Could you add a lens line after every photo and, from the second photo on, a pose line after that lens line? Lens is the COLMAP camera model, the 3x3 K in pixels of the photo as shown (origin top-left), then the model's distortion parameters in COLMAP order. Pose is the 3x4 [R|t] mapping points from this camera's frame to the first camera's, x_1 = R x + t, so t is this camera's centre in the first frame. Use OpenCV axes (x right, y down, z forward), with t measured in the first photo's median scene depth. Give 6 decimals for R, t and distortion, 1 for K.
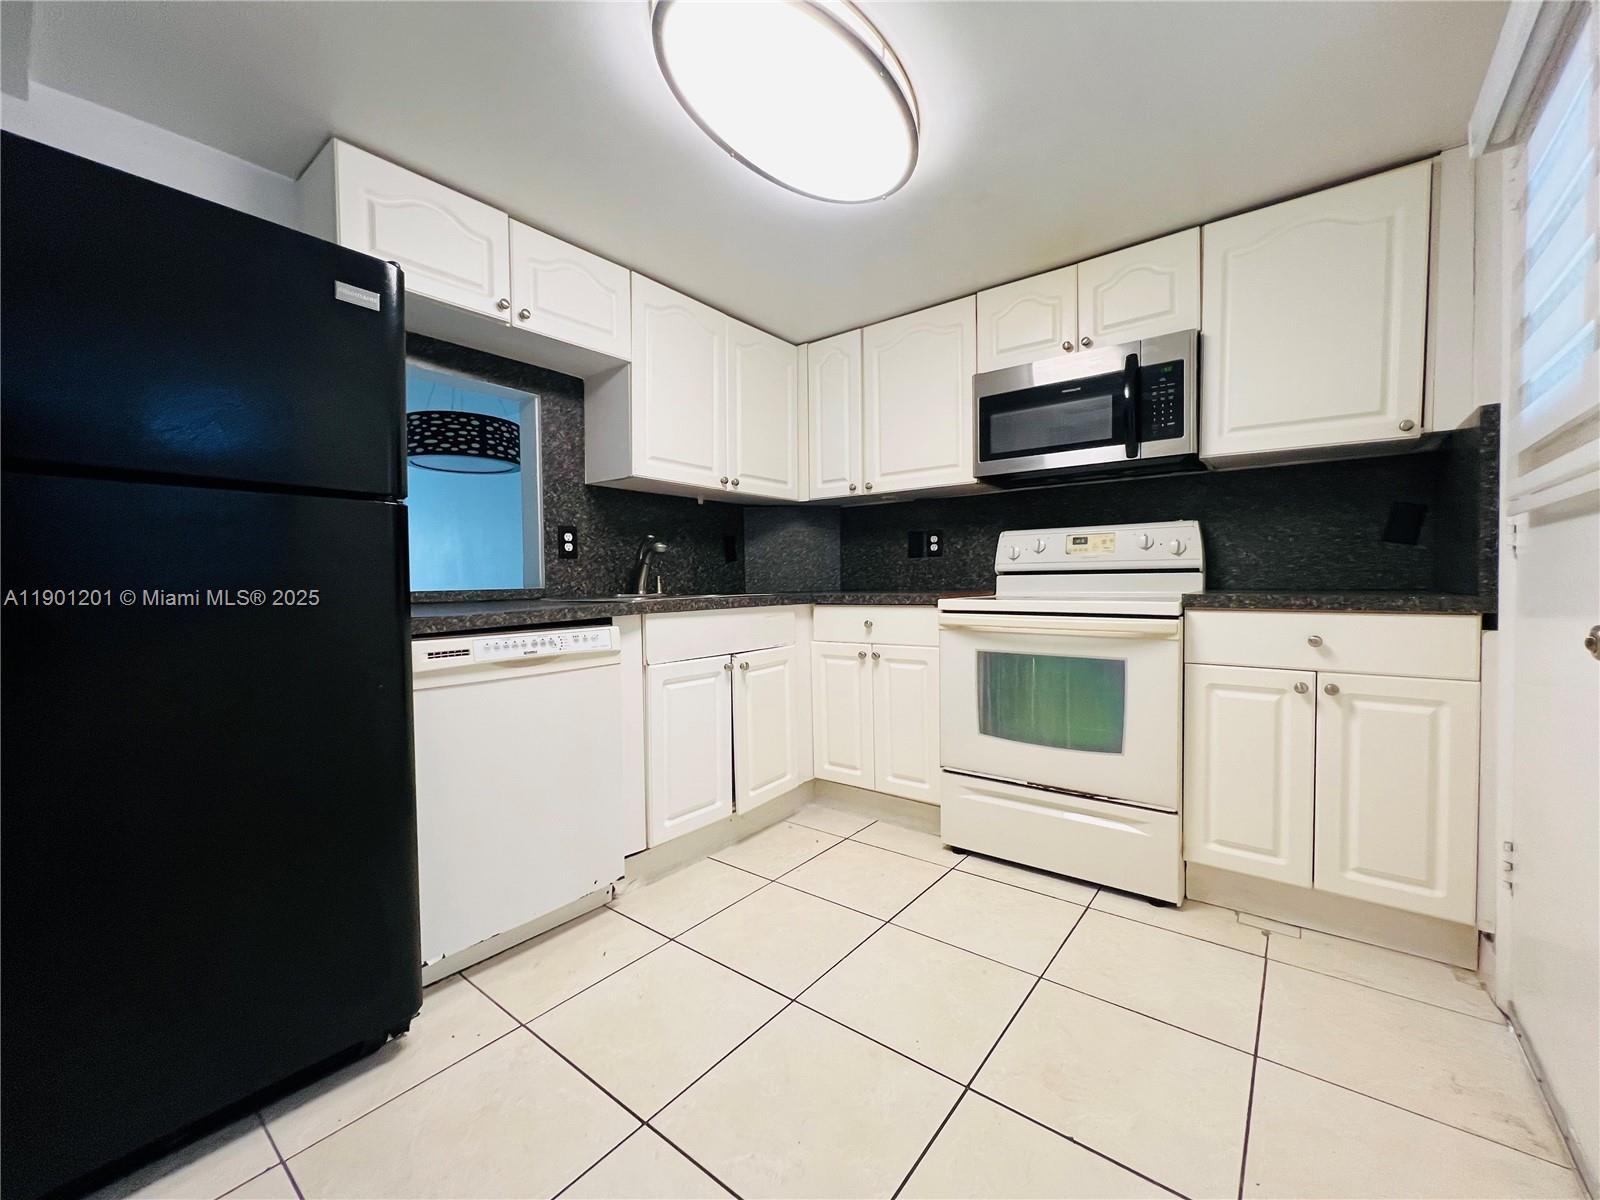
lens RADIAL K [[642.3, 0, 800.0], [0, 642.3, 600.0], [0, 0, 1]] dist [-0.001148, -0.000128]
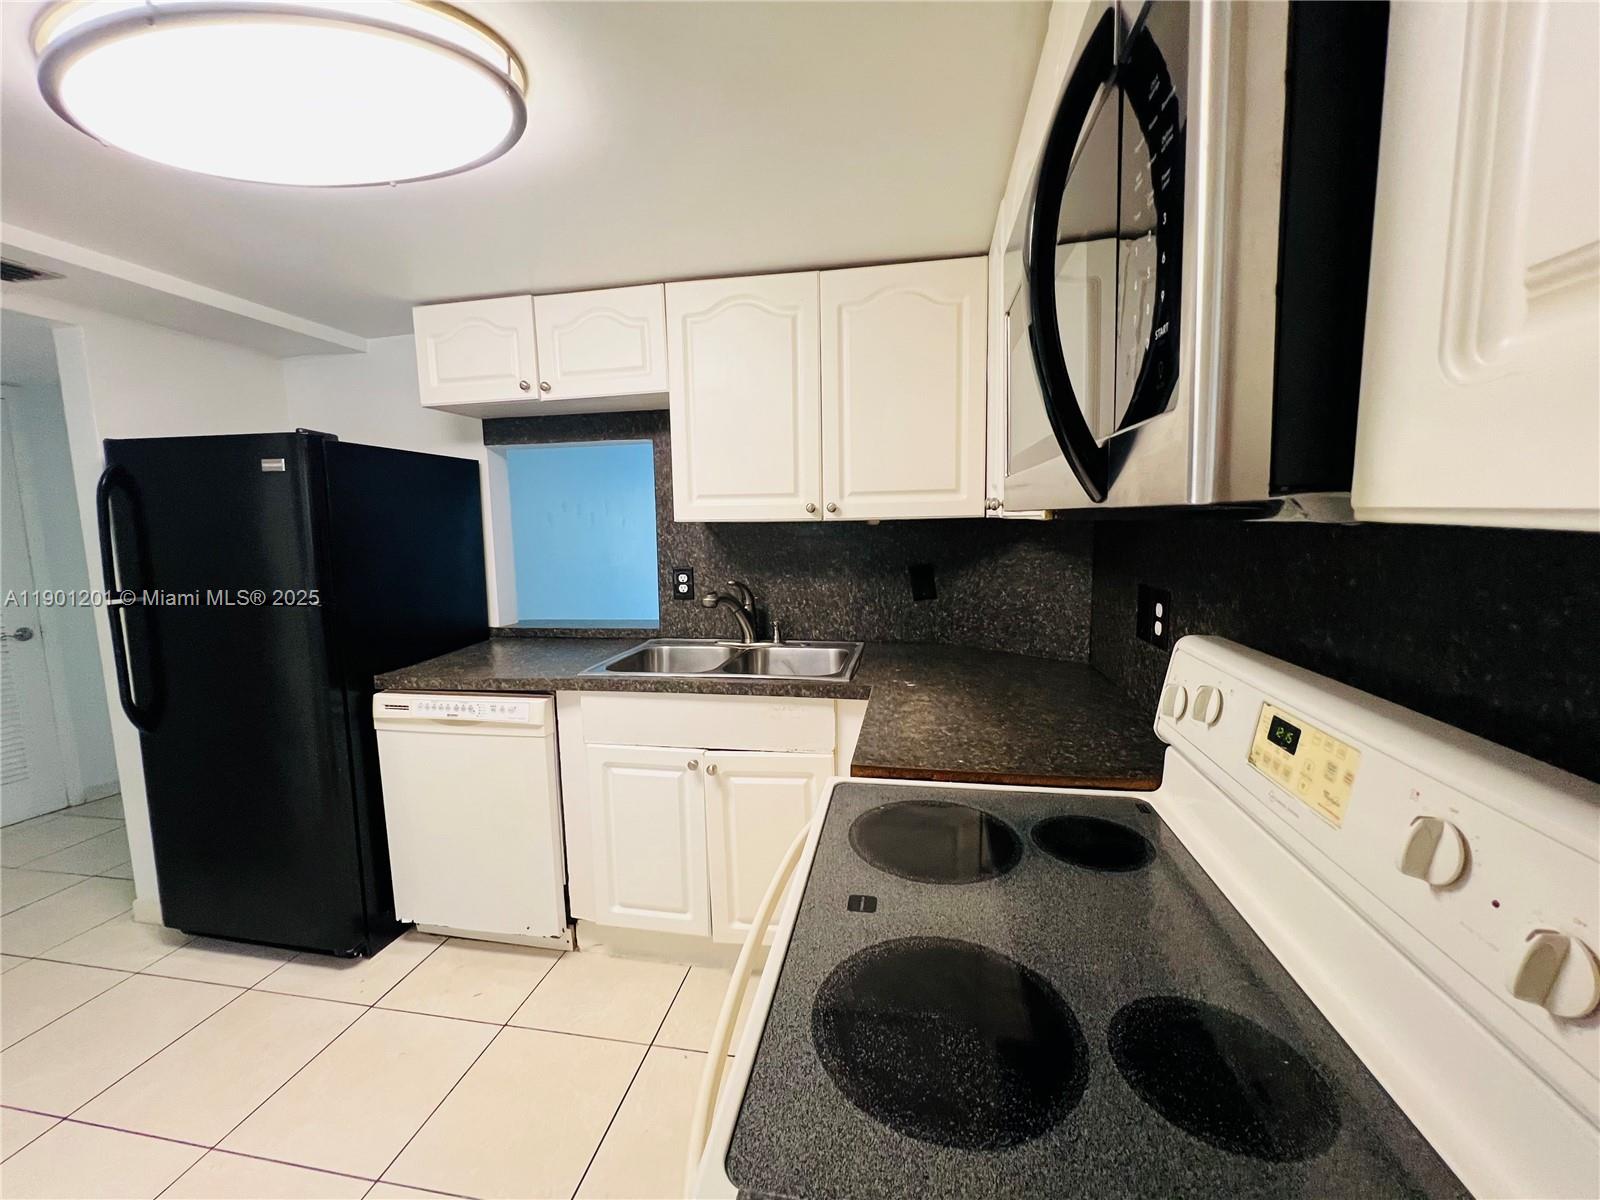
lens RADIAL K [[642.3, 0, 800.0], [0, 642.3, 600.0], [0, 0, 1]] dist [-0.001148, -0.000128]
pose [[0.465577, 0.113378, -0.877715, 0.602588], [-0.012899, 0.992524, 0.121367, -0.190074], [0.884913, -0.045184, 0.463559, 0.711939]]
